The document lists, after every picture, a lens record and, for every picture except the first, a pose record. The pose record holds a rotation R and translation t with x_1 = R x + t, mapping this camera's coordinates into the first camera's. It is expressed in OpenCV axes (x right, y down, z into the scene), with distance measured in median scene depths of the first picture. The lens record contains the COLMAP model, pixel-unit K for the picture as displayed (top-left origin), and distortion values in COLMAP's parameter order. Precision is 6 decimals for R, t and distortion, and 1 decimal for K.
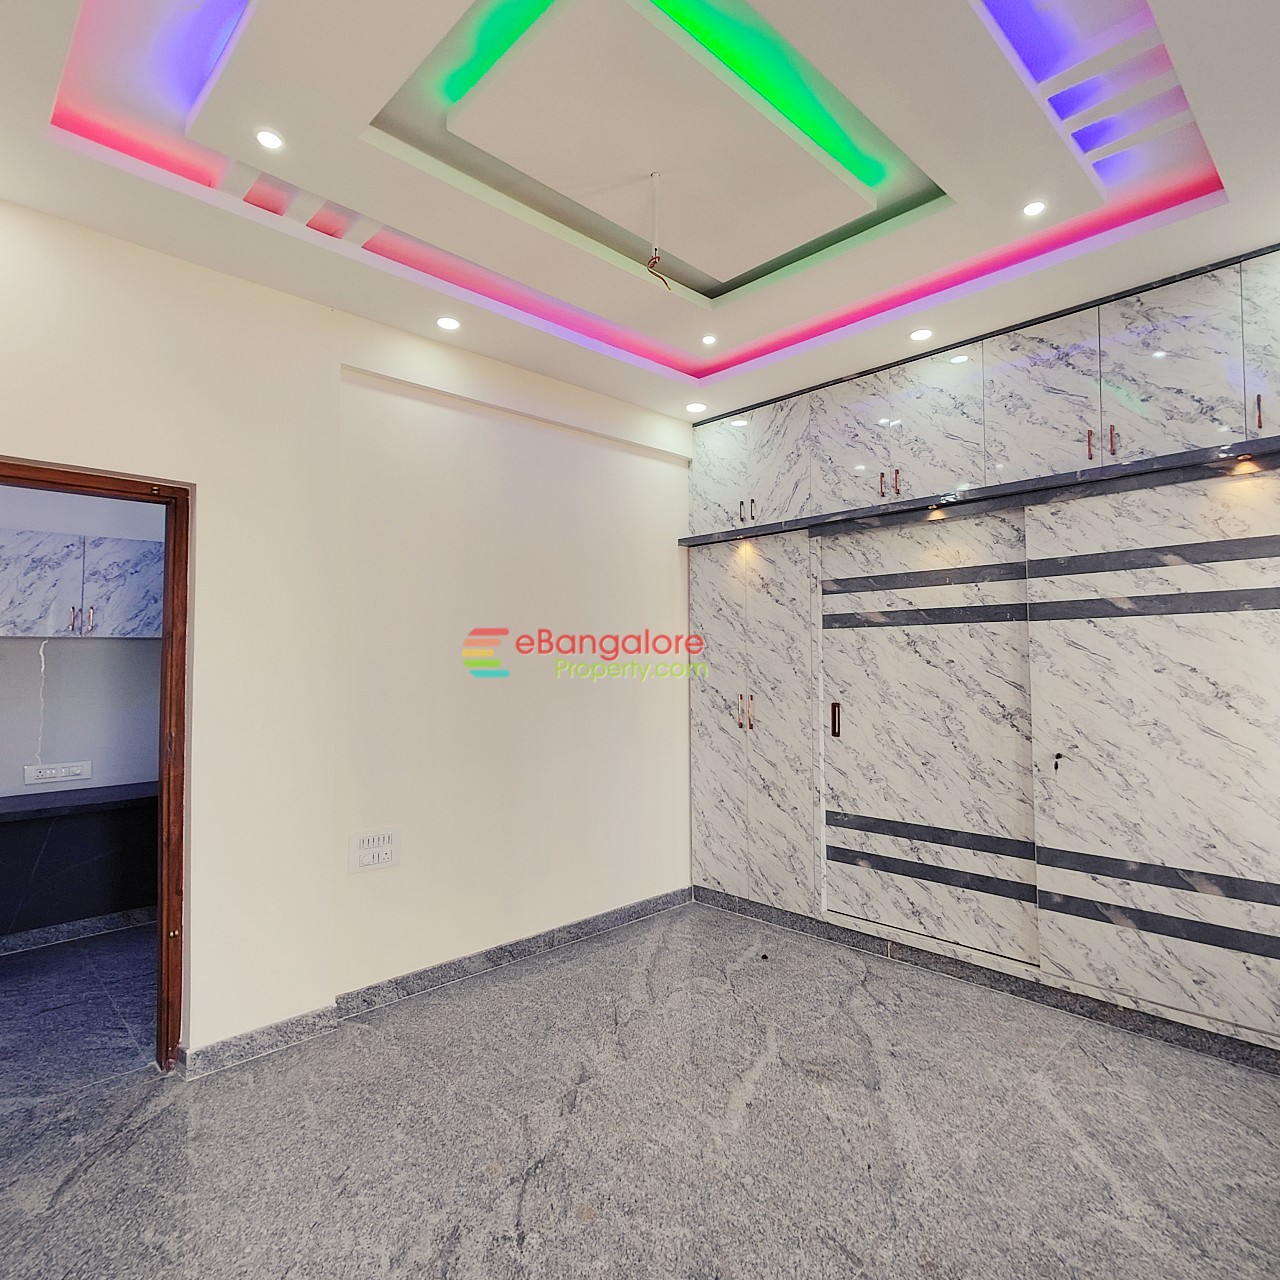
lens RADIAL K [[748.7, 0, 646.4], [0, 748.7, 637.2], [0, 0, 1]] dist [0.005854, 0.003419]
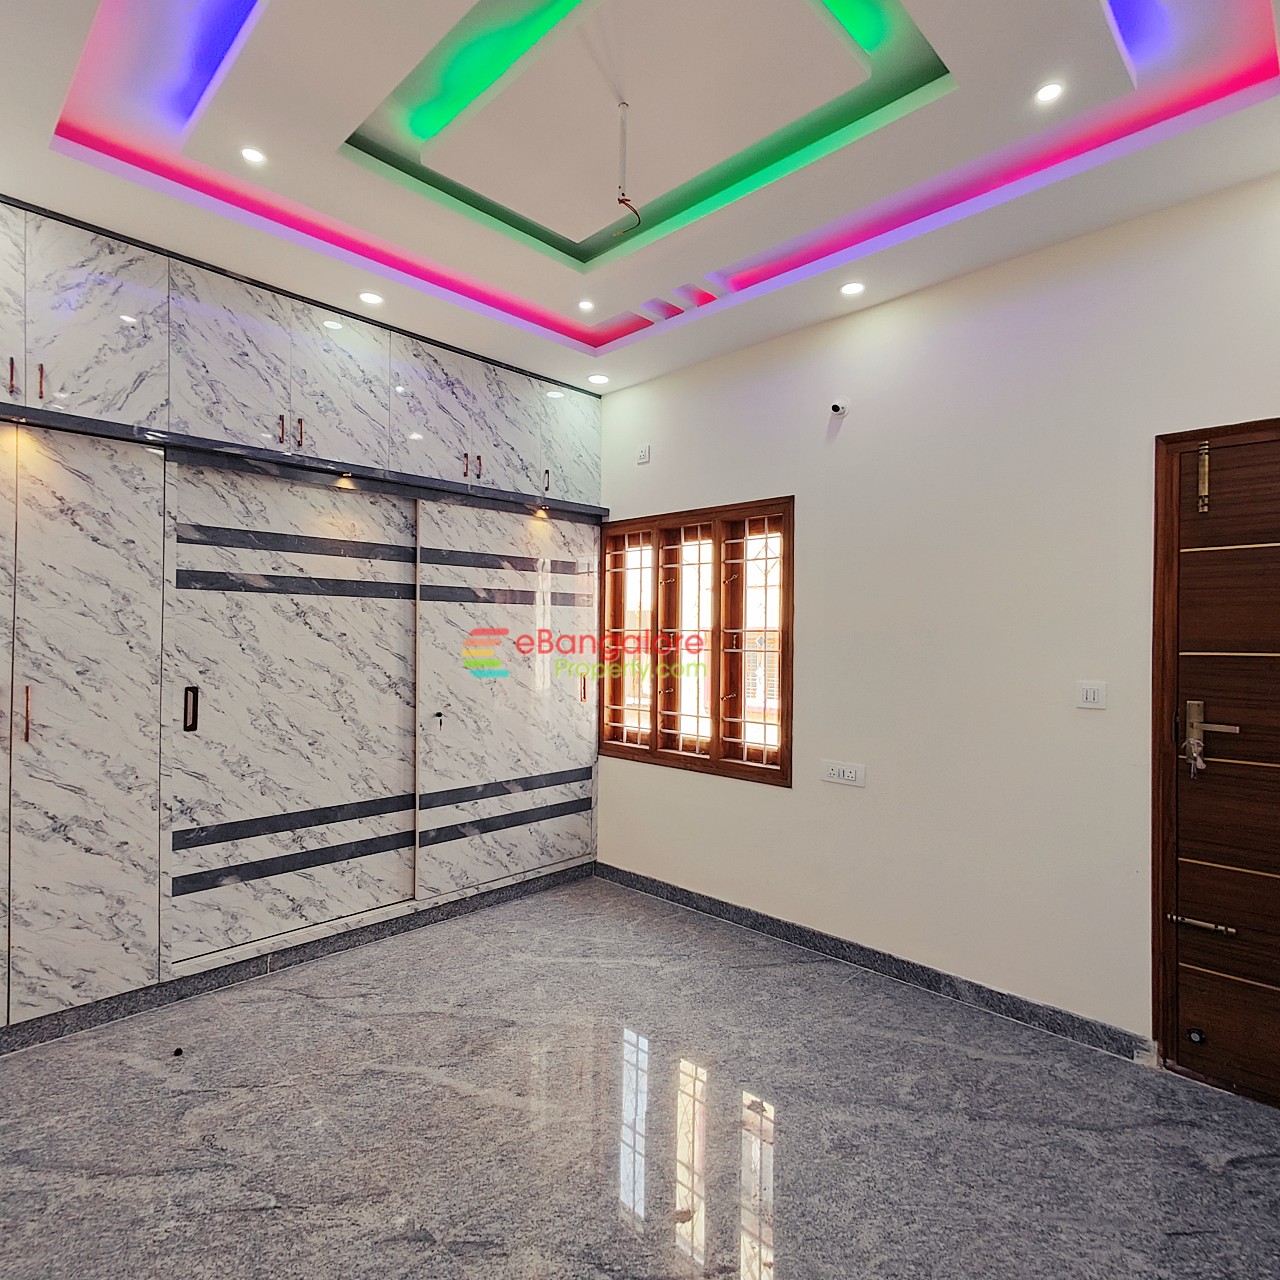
lens RADIAL K [[748.7, 0, 646.4], [0, 748.7, 637.2], [0, 0, 1]] dist [0.005854, 0.003419]
pose [[-0.028988, 0.006374, 0.999559, -0.601795], [-0.041747, 0.999099, -0.007581, 0.026949], [-0.998708, -0.041949, -0.028696, 0.642251]]
